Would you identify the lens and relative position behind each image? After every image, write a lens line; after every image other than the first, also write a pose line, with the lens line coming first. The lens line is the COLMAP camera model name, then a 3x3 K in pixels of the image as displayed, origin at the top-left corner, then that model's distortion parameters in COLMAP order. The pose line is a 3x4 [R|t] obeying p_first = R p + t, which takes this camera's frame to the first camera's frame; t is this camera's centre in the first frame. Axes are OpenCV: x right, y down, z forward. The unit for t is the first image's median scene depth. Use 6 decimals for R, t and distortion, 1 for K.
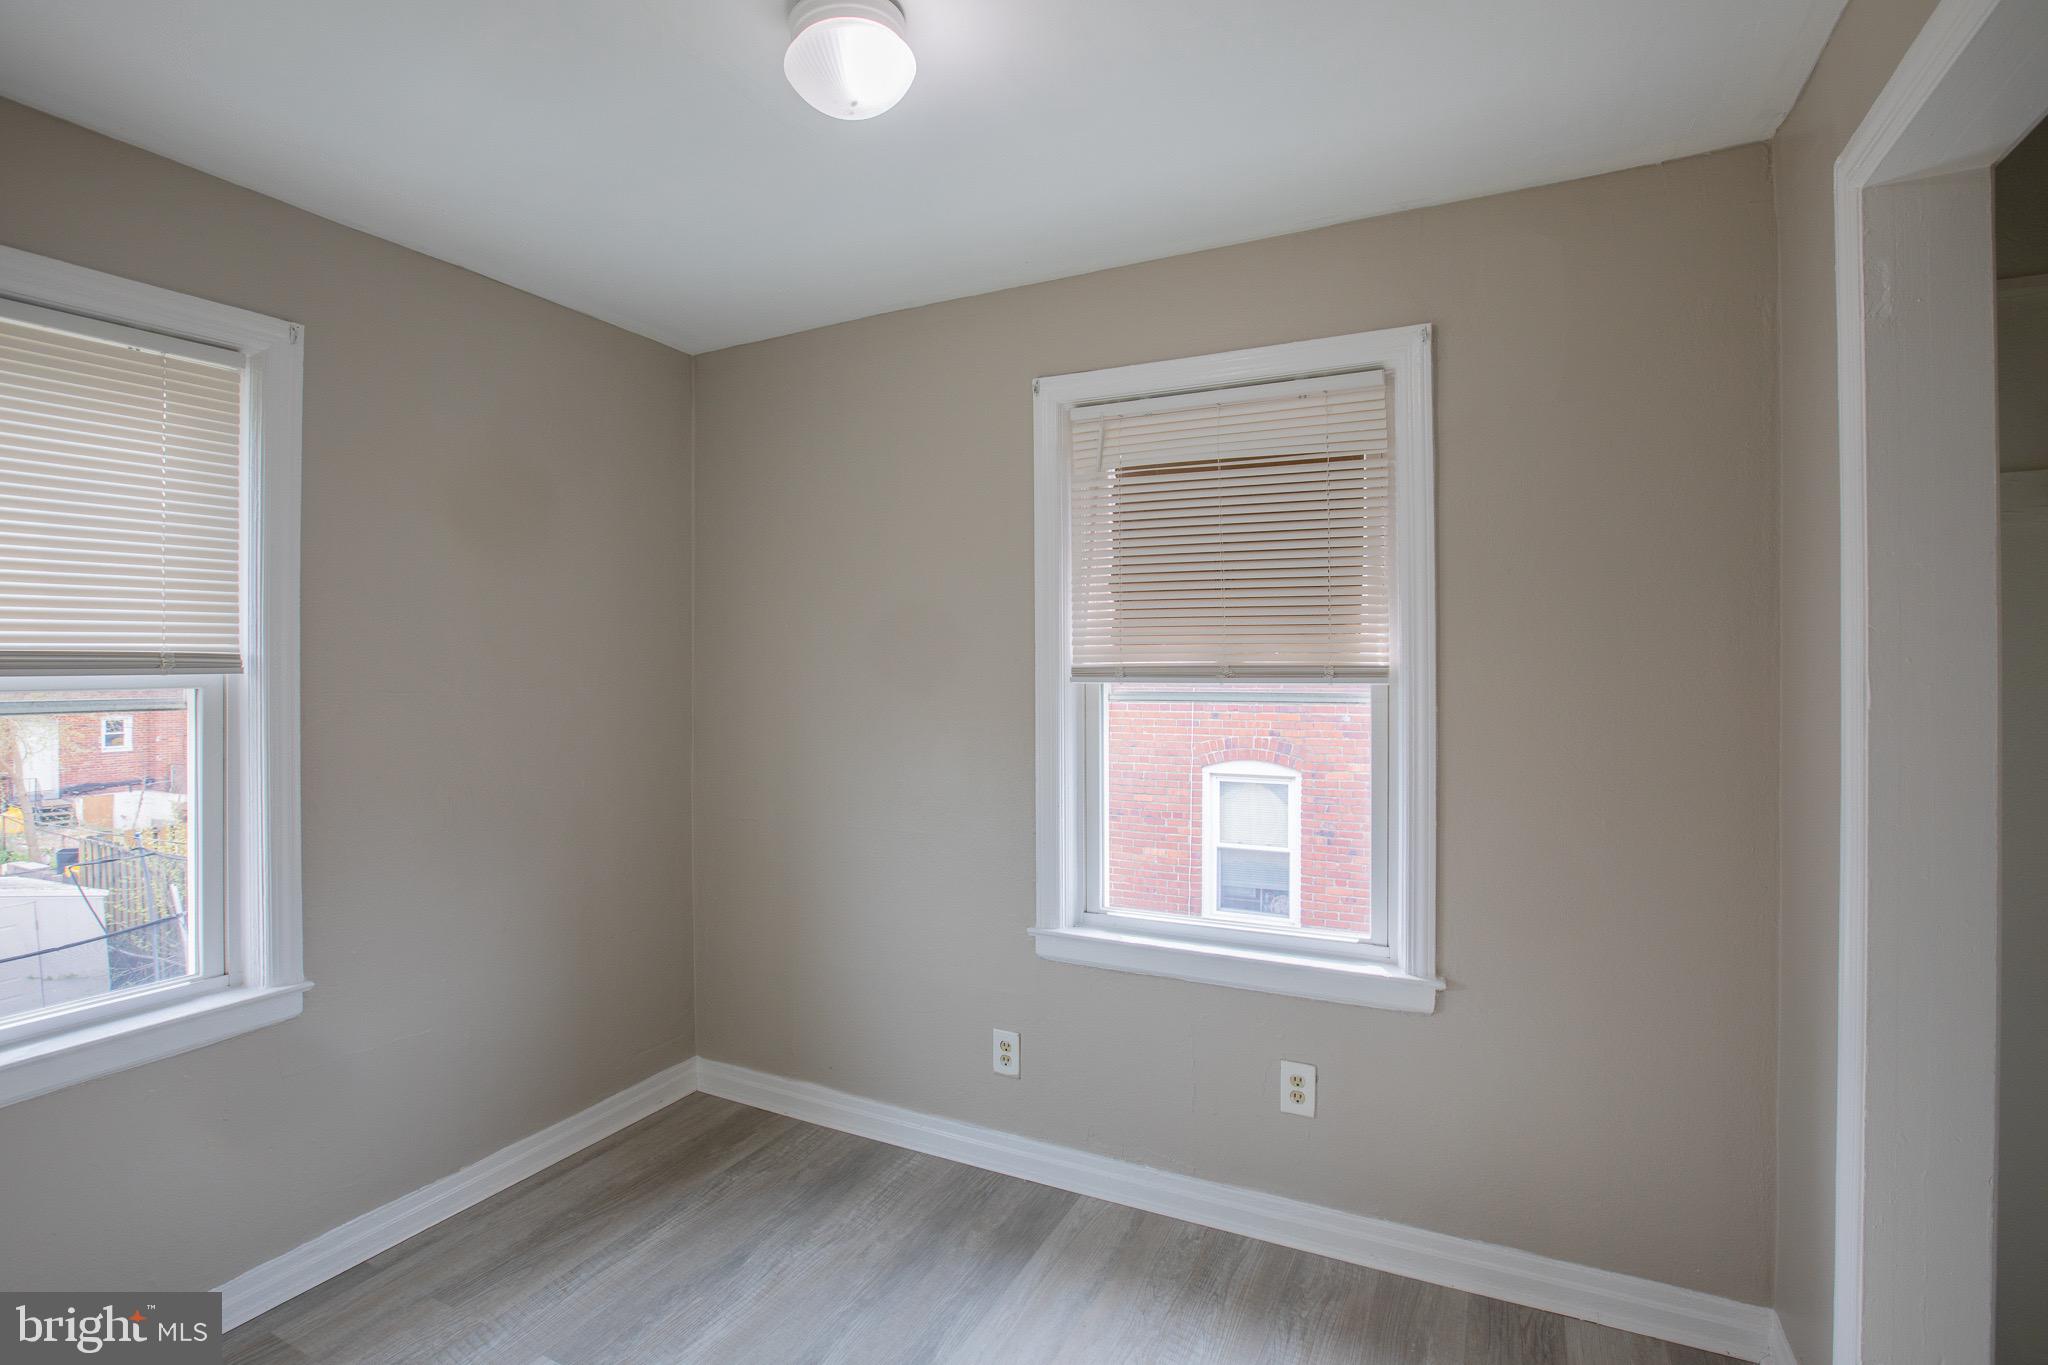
lens RADIAL K [[966.9, 0, 1061.6], [0, 966.9, 650.9], [0, 0, 1]] dist [-0.050195, 0.018500]
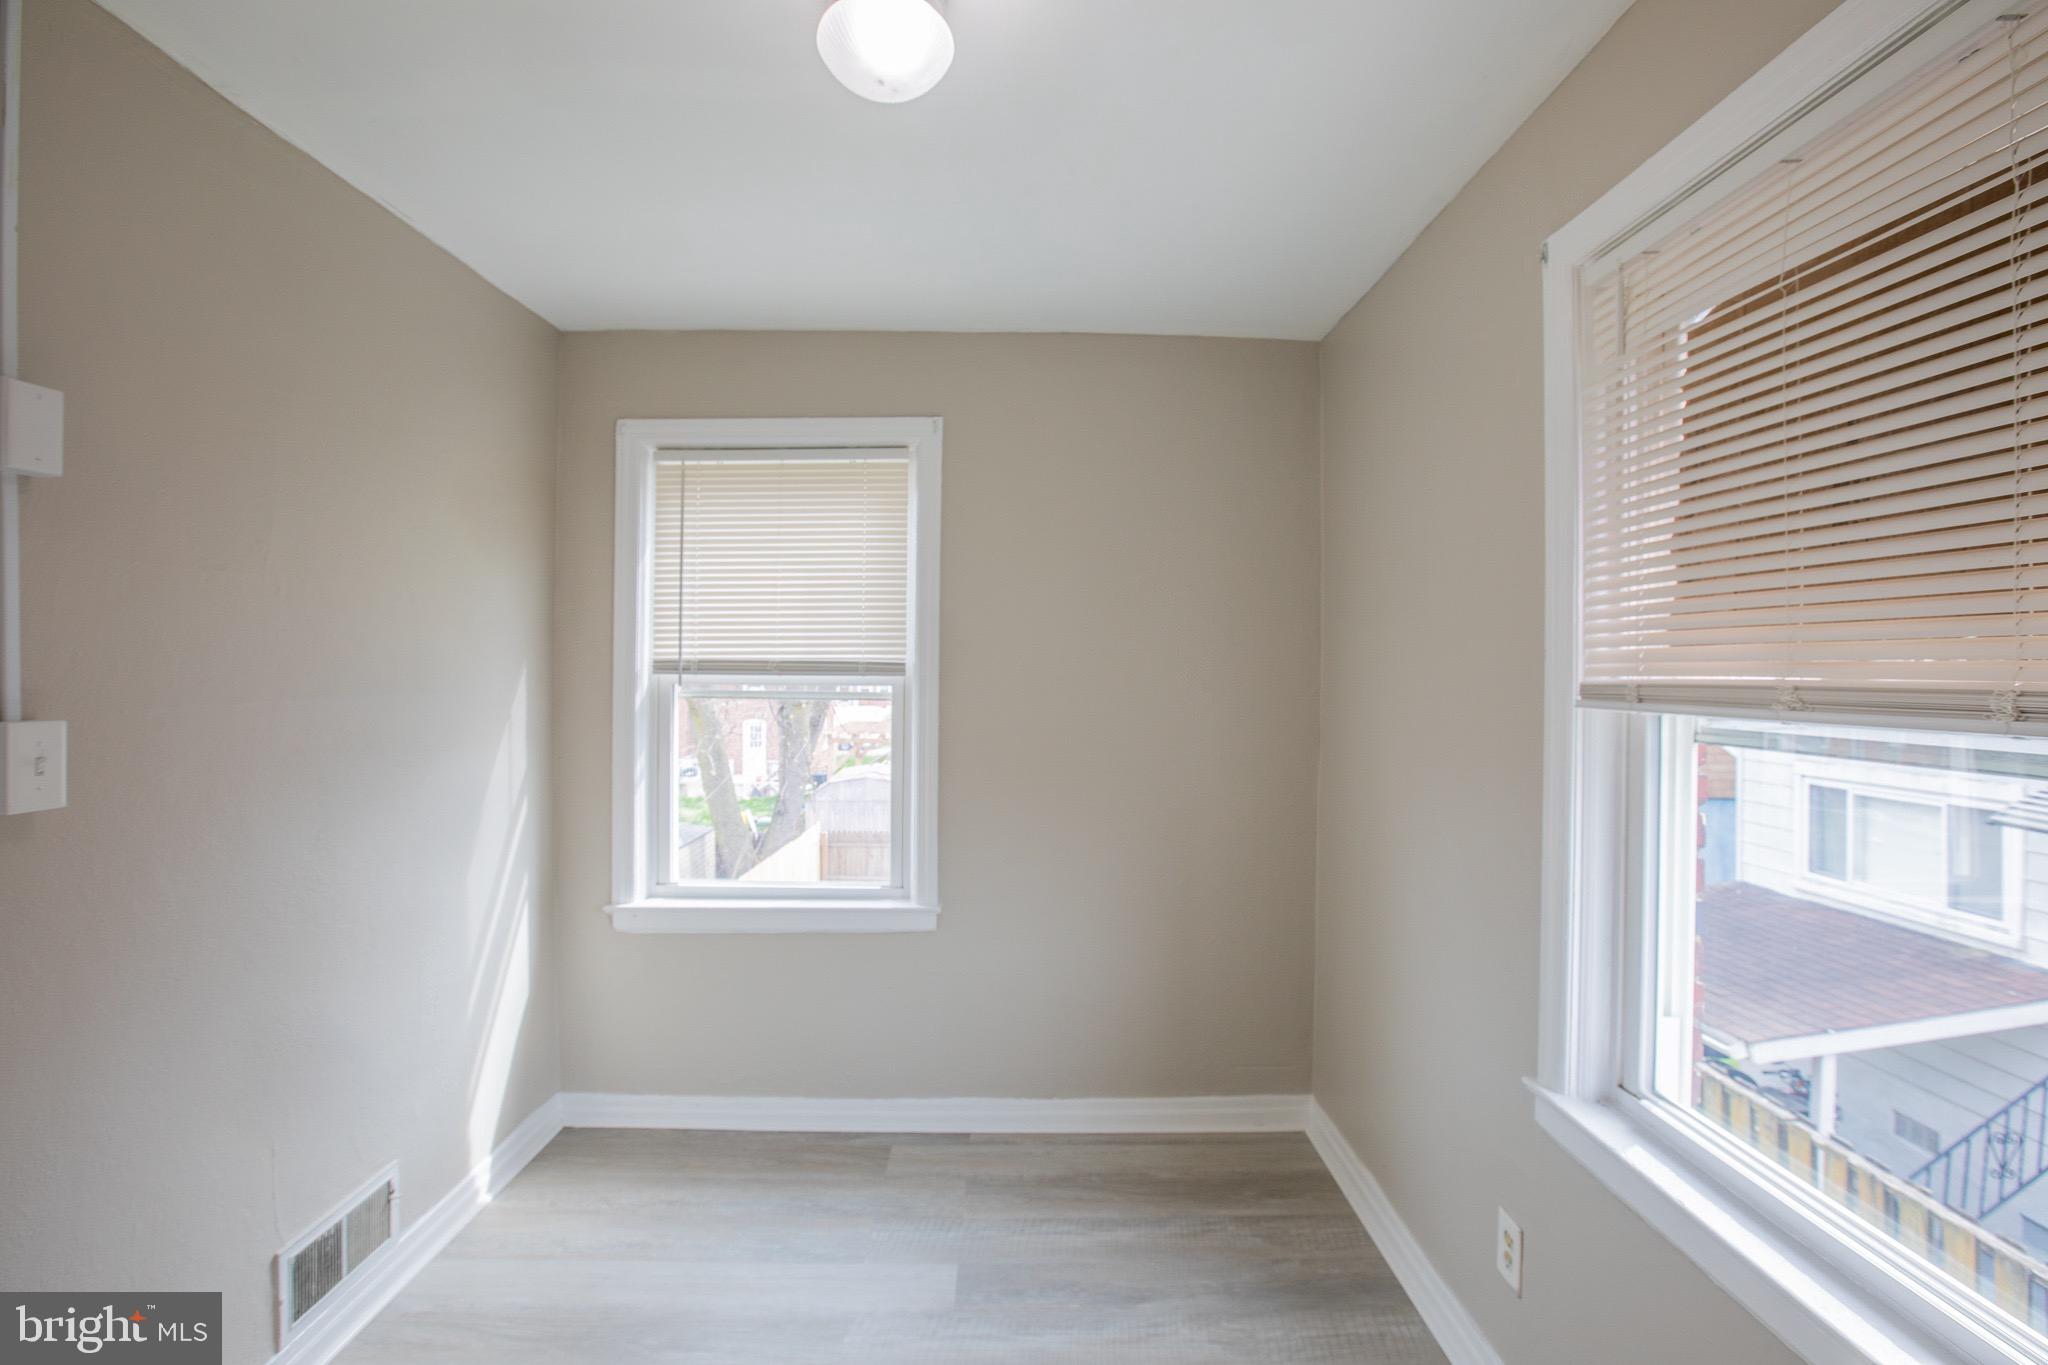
lens RADIAL K [[966.9, 0, 1024.6], [0, 966.9, 669.9], [0, 0, 1]] dist [-0.050195, 0.018500]
pose [[0.445989, 0.006108, -0.895018, 0.426559], [0.000201, 0.999976, 0.006924, 0.003444], [0.895039, -0.003267, 0.445977, 0.439036]]
